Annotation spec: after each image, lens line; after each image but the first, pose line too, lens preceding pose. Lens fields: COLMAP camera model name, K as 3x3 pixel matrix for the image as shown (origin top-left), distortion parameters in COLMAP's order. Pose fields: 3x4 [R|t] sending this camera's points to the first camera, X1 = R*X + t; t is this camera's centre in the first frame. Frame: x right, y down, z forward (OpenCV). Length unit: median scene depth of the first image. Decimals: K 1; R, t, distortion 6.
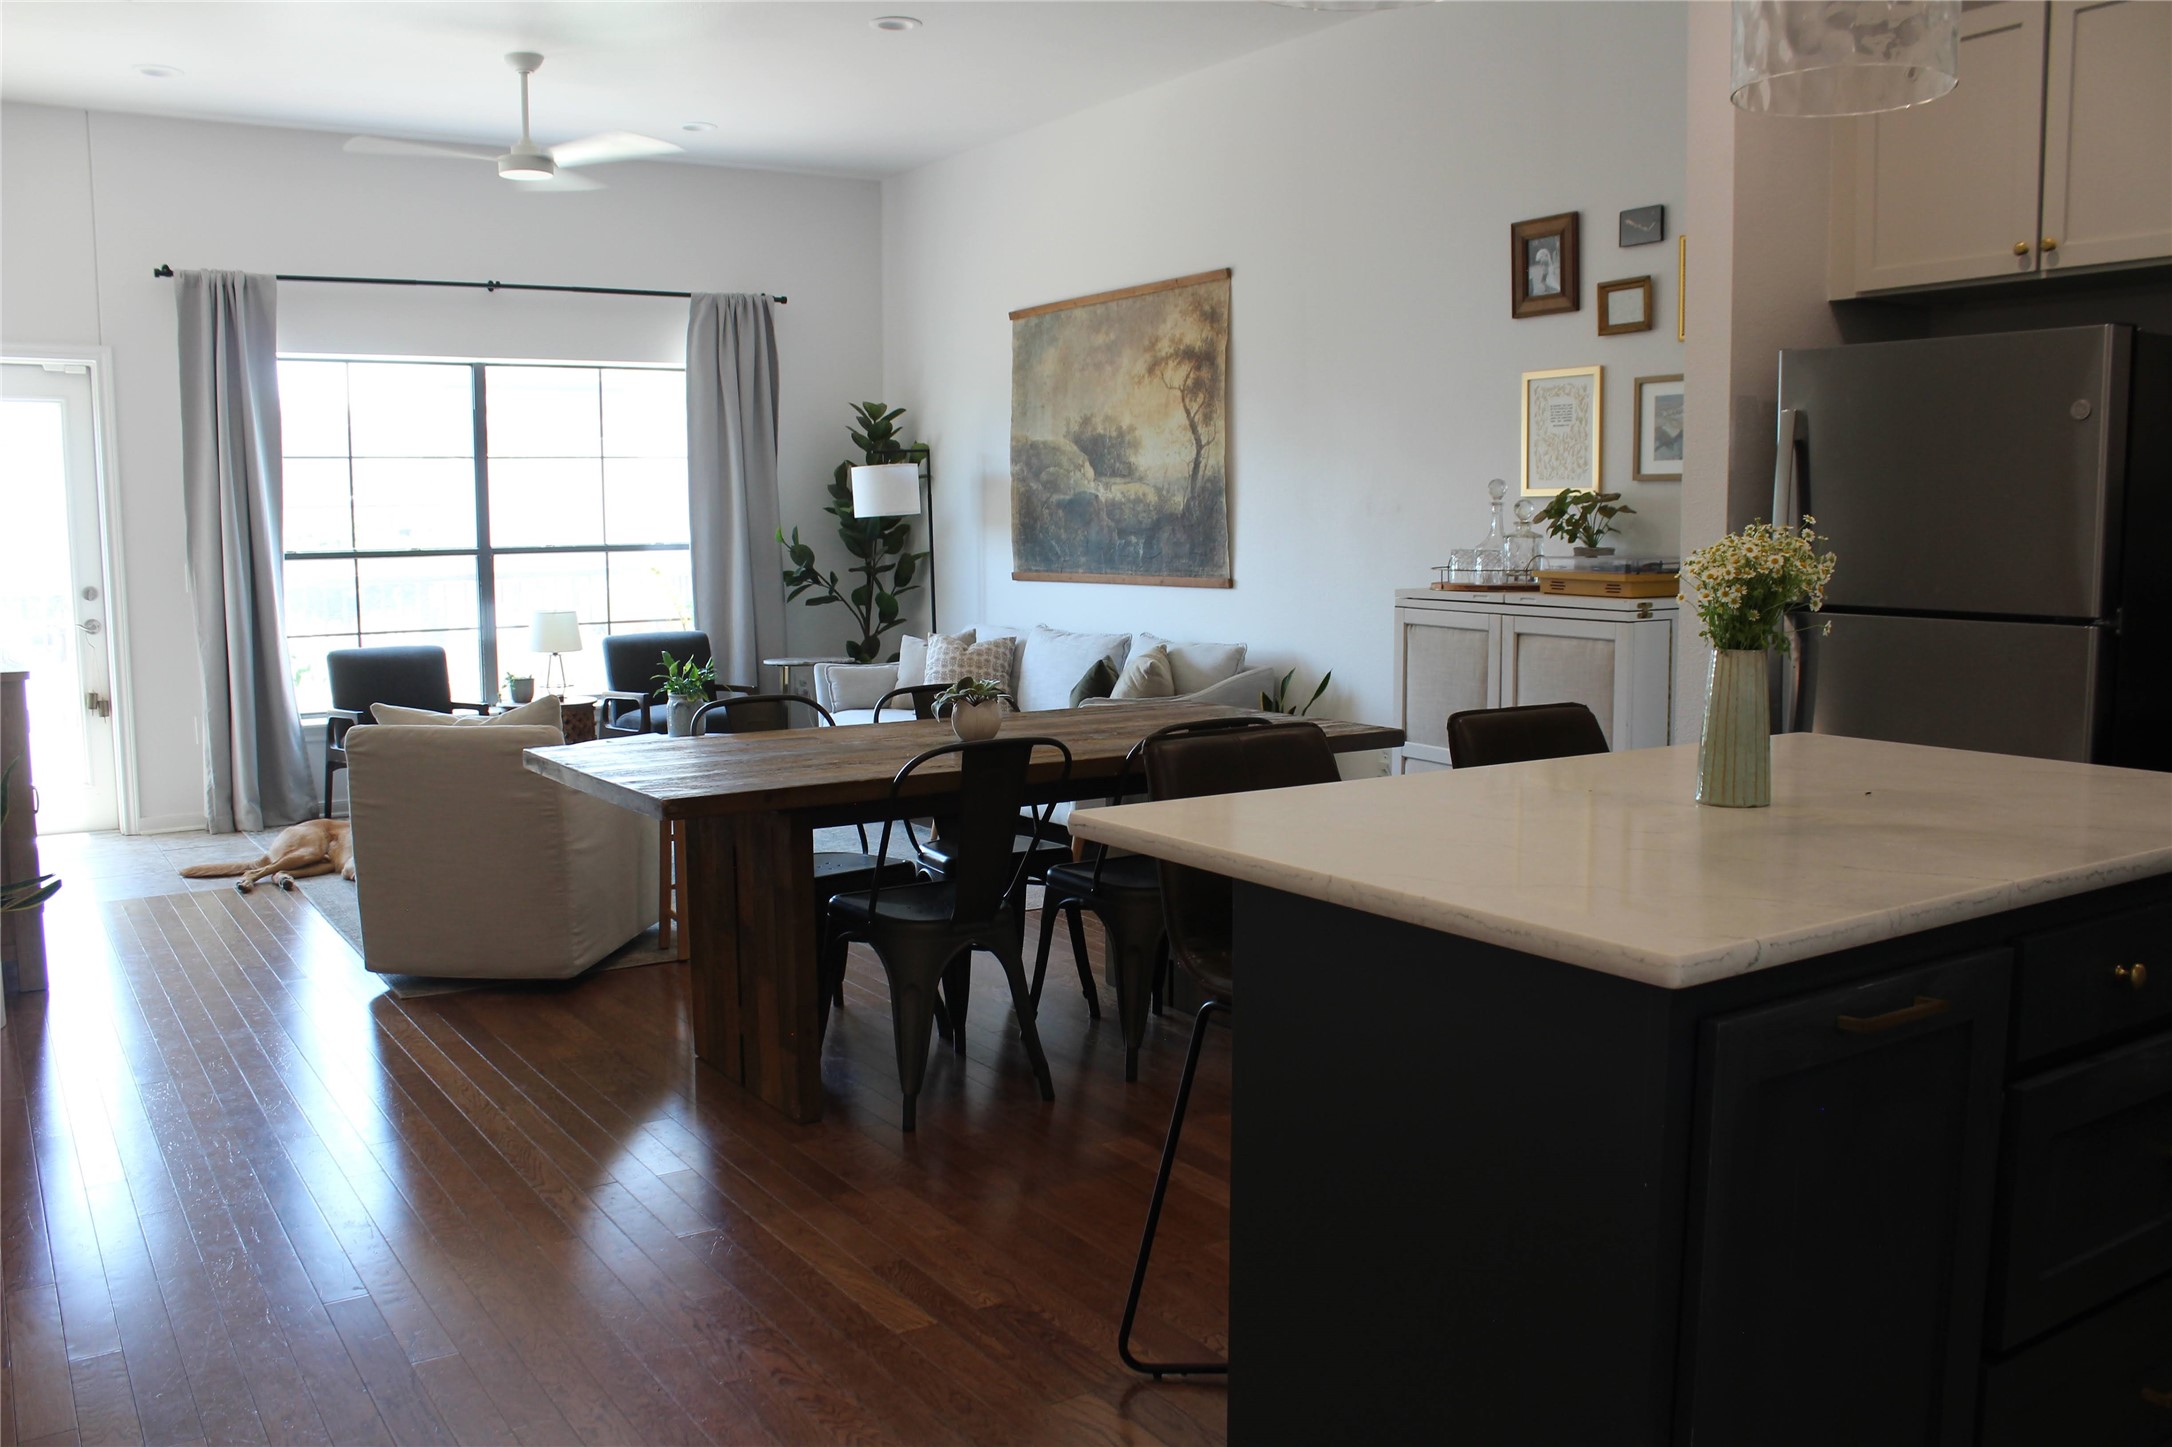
lens RADIAL K [[1784.3, 0, 1086.0], [0, 1784.3, 723.5], [0, 0, 1]] dist [-0.174057, 0.162943]
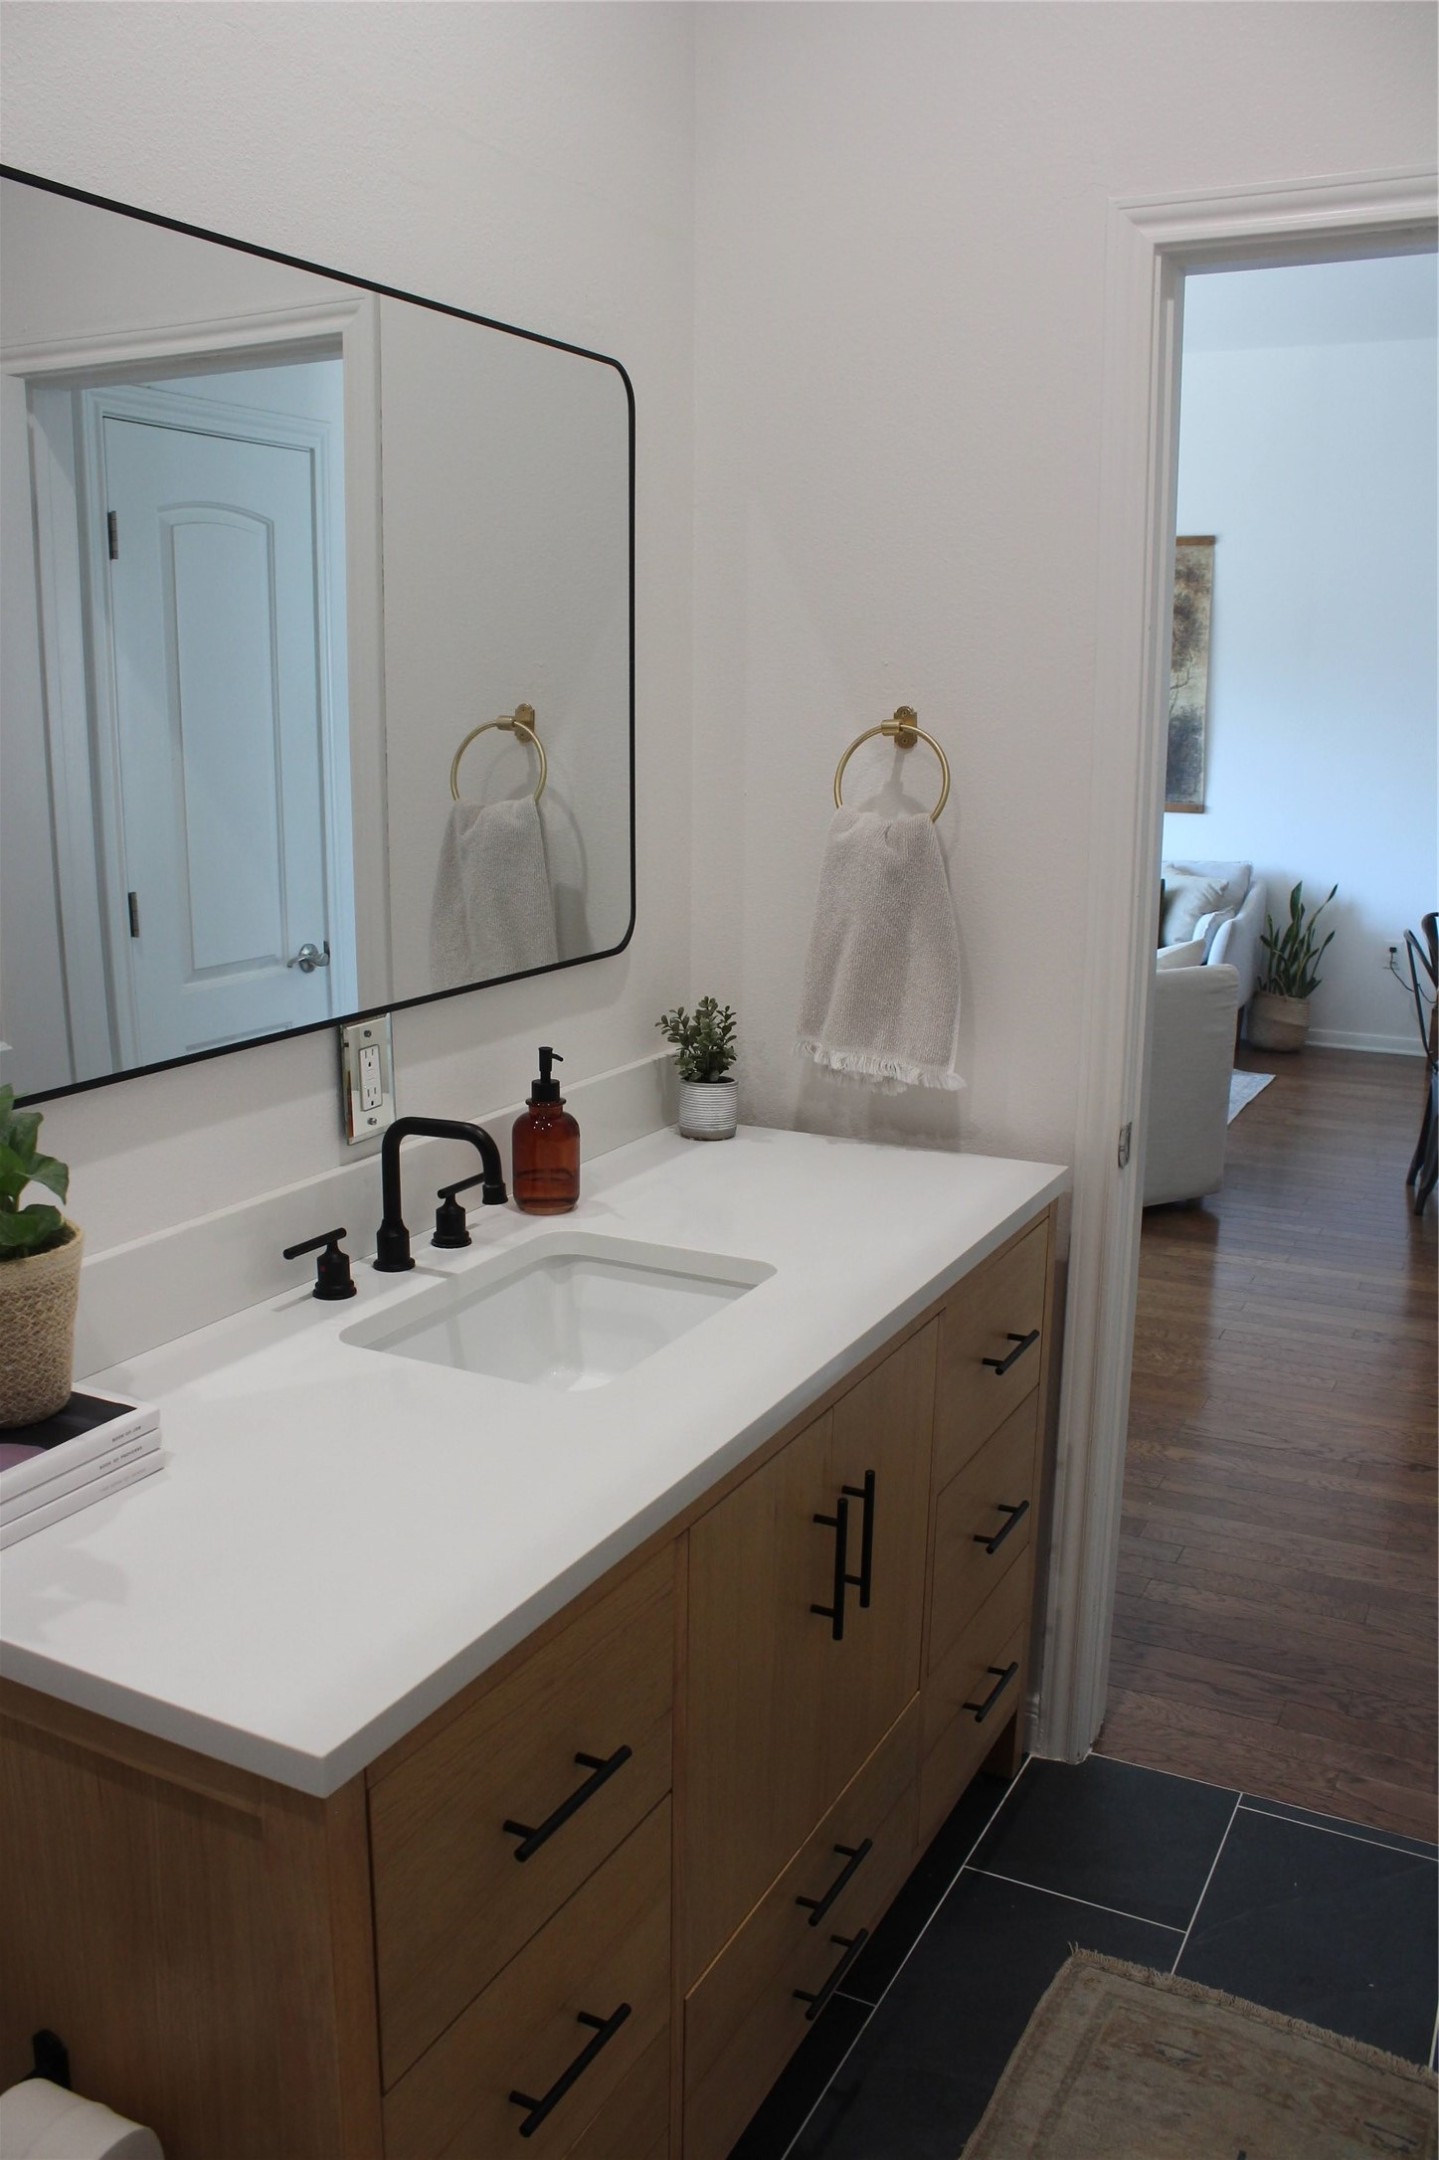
lens RADIAL K [[1774.4, 0, 719.5], [0, 1774.4, 1080.0], [0, 0, 1]] dist [-0.174057, 0.162943]
pose [[0.874028, -0.093089, 0.476875, -0.767684], [0.043883, 0.992588, 0.113328, -0.045961], [-0.483890, -0.078125, 0.871635, 0.138582]]
